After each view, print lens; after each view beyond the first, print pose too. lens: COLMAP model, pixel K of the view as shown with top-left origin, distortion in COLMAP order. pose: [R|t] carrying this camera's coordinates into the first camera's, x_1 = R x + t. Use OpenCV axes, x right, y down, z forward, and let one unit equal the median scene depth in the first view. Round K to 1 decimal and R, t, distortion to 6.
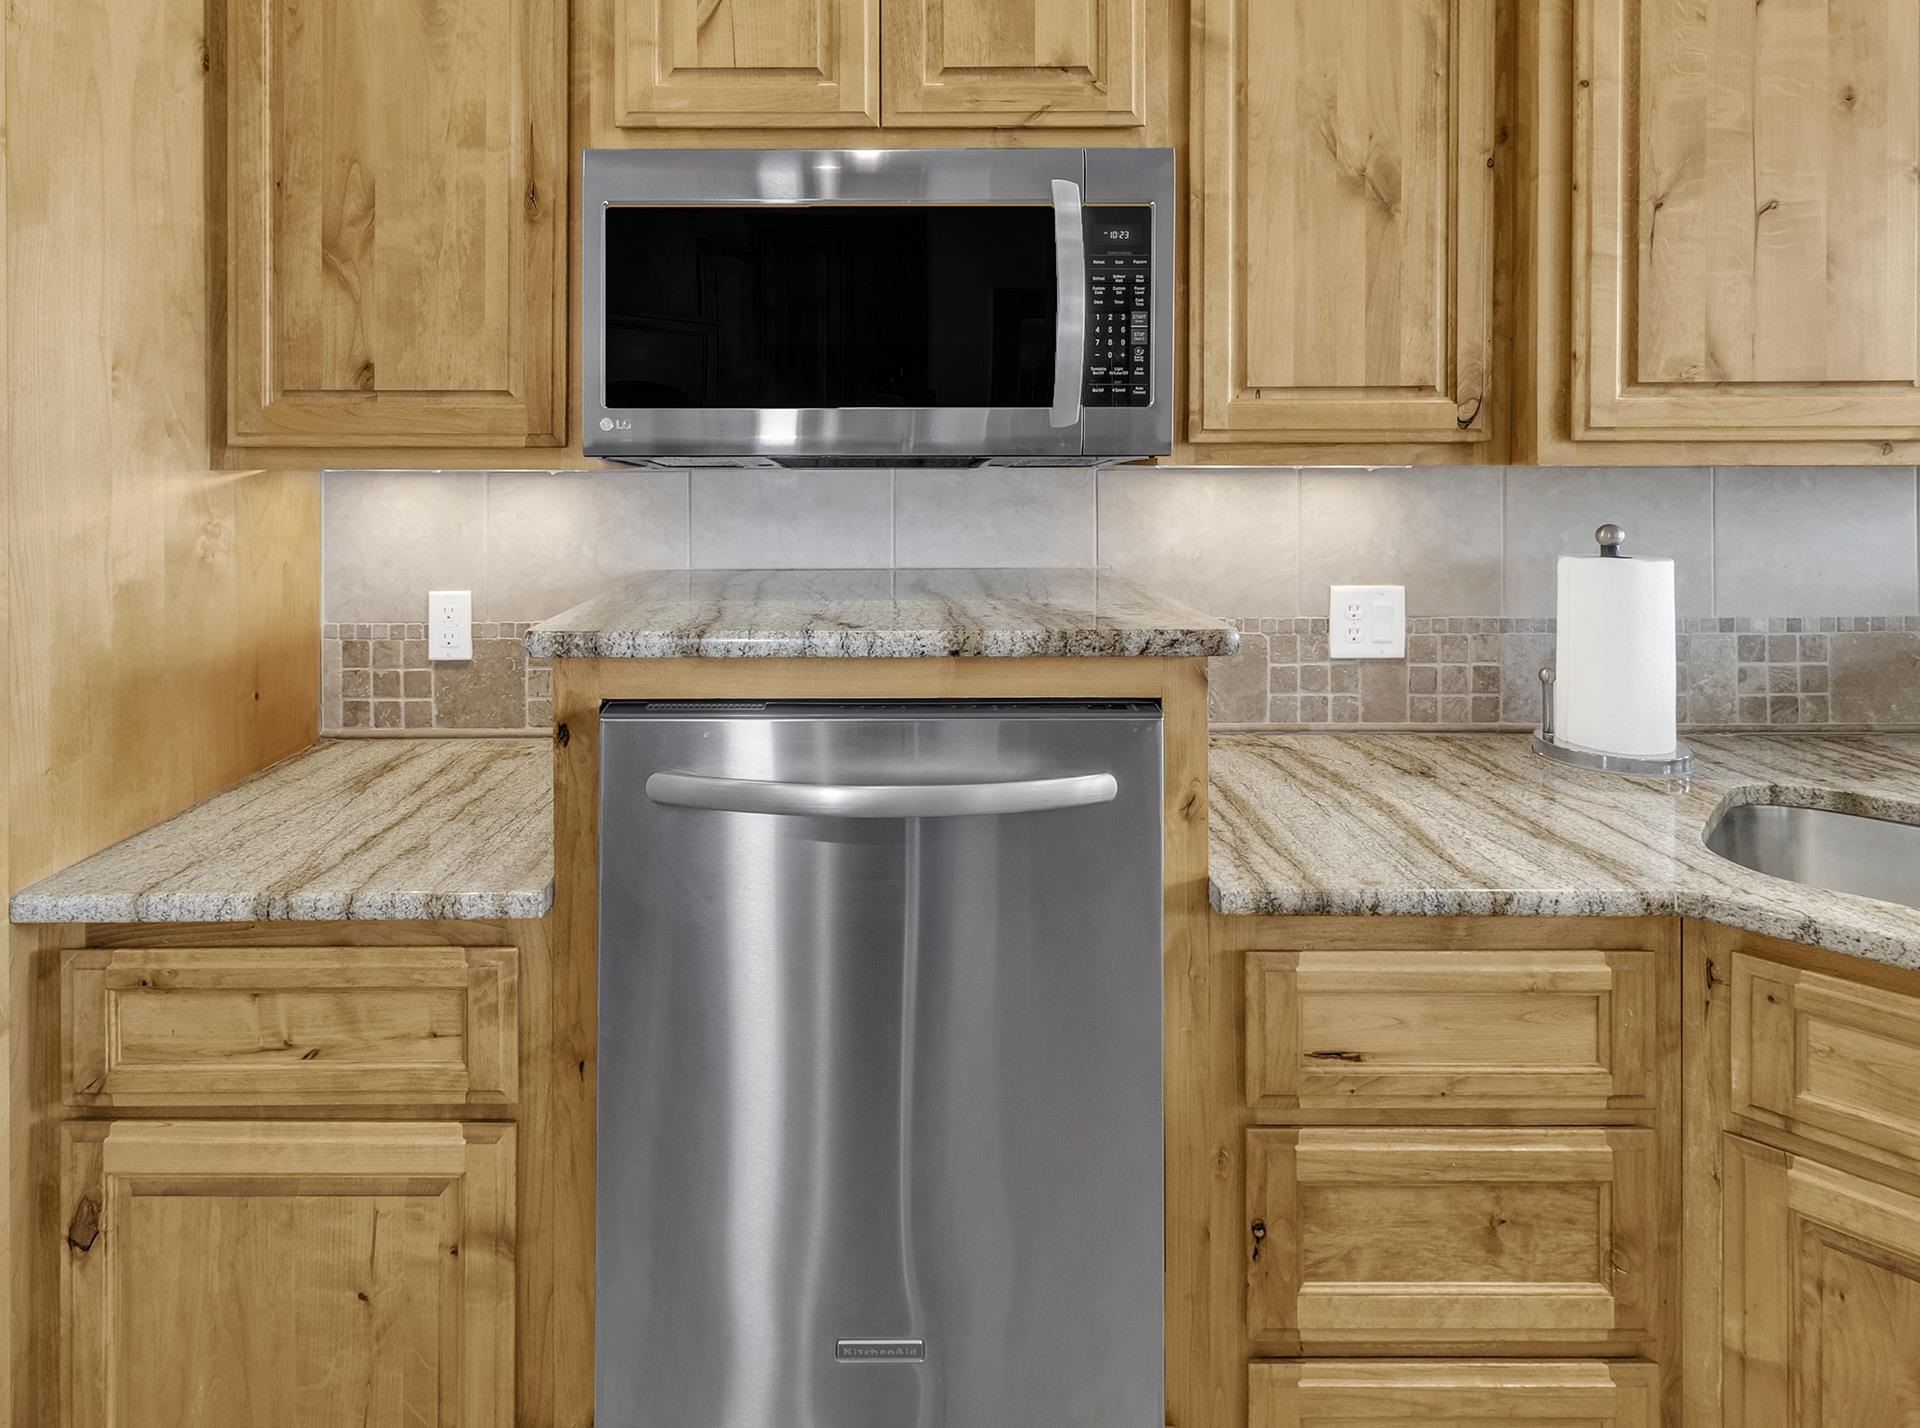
lens RADIAL K [[1098.8, 0, 958.1], [0, 1098.8, 453.6], [0, 0, 1]] dist [0.000266, -0.000975]
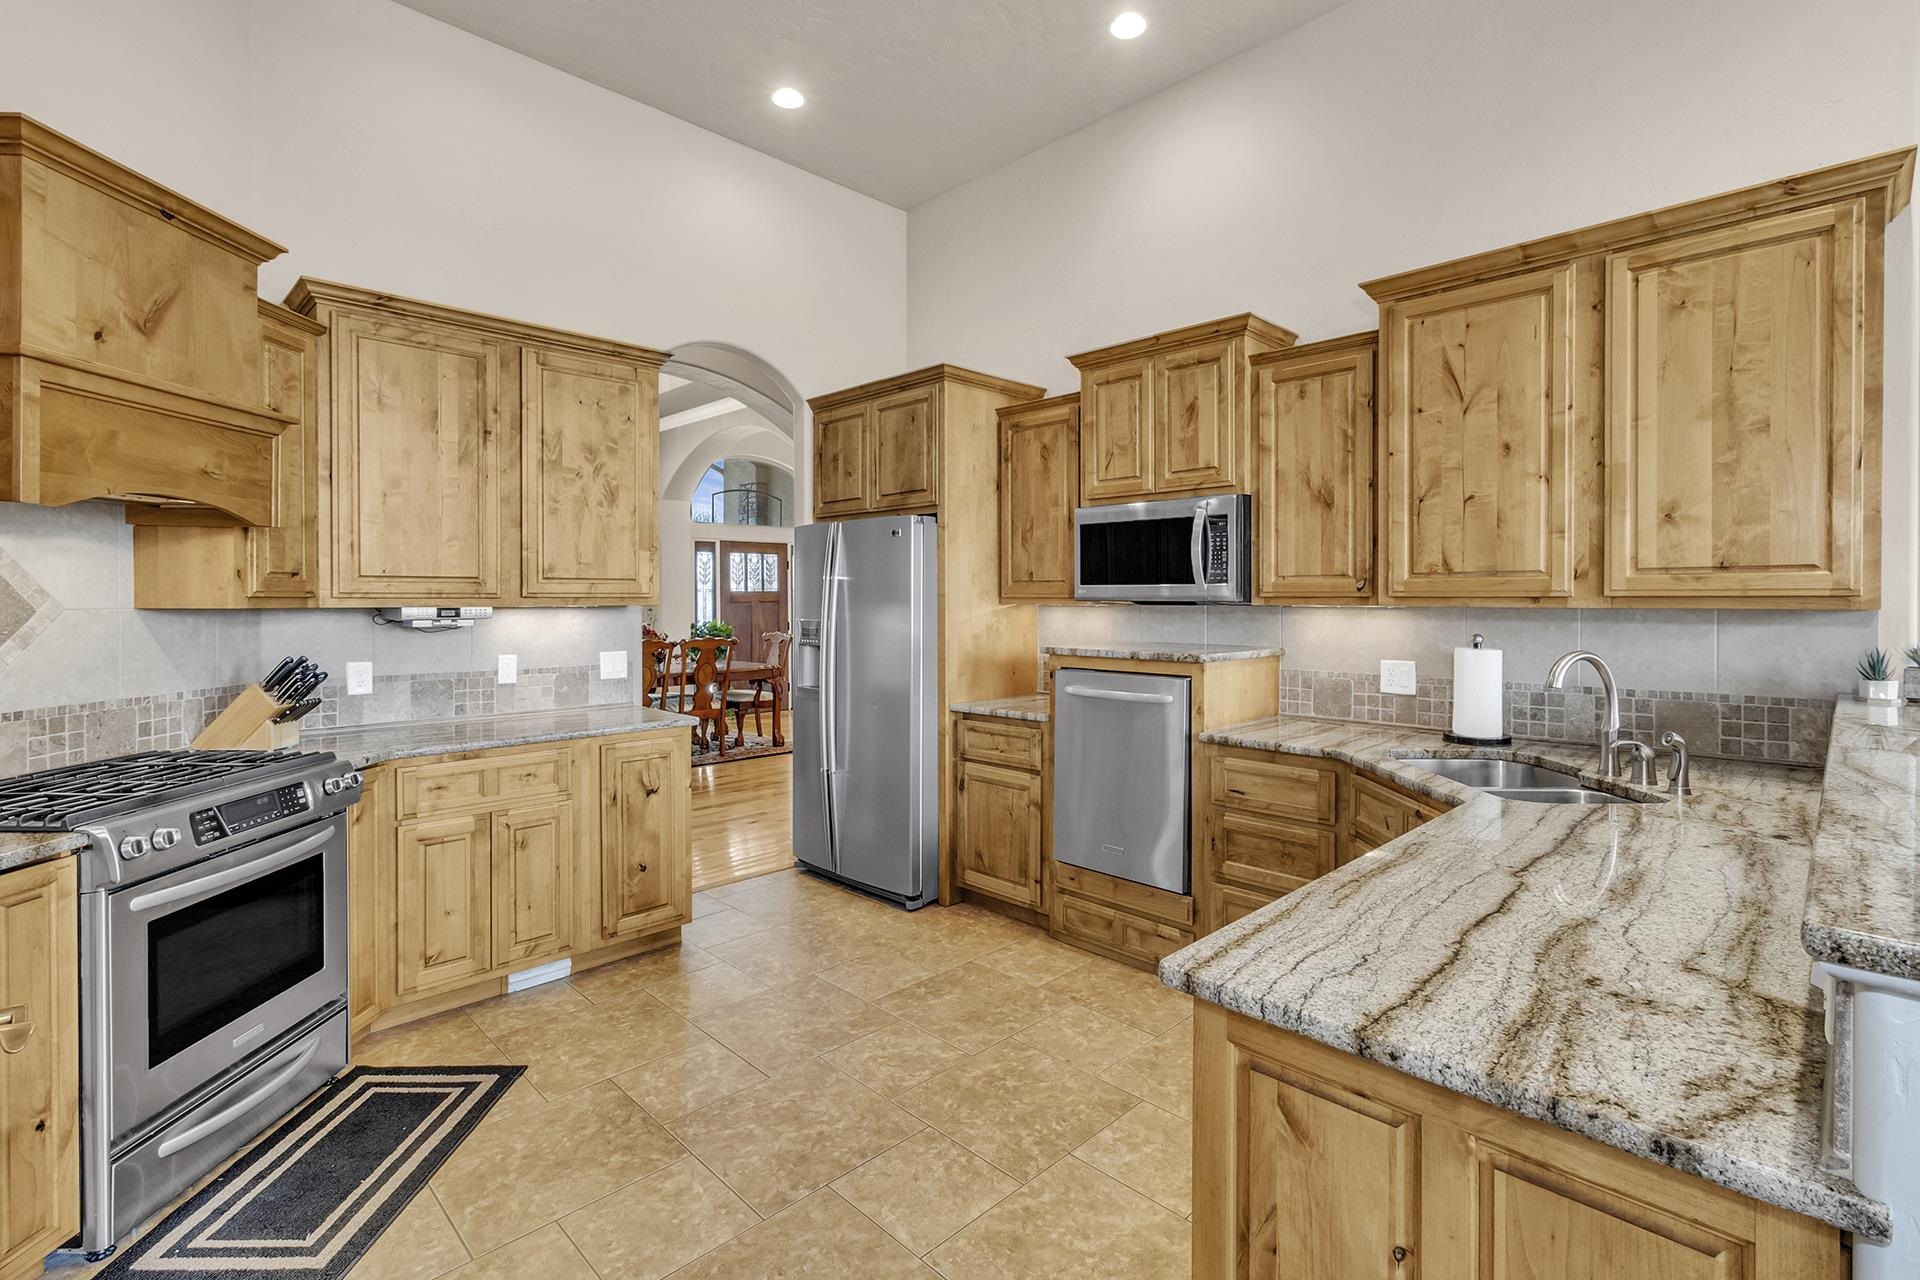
lens RADIAL K [[892.5, 0, 963.4], [0, 892.5, 596.1], [0, 0, 1]] dist [0.000019, -0.000045]
pose [[0.698700, 0.000860, -0.715415, 1.344698], [0.001943, 0.999993, 0.003099, -0.021003], [0.715412, -0.003556, 0.698693, -1.121064]]
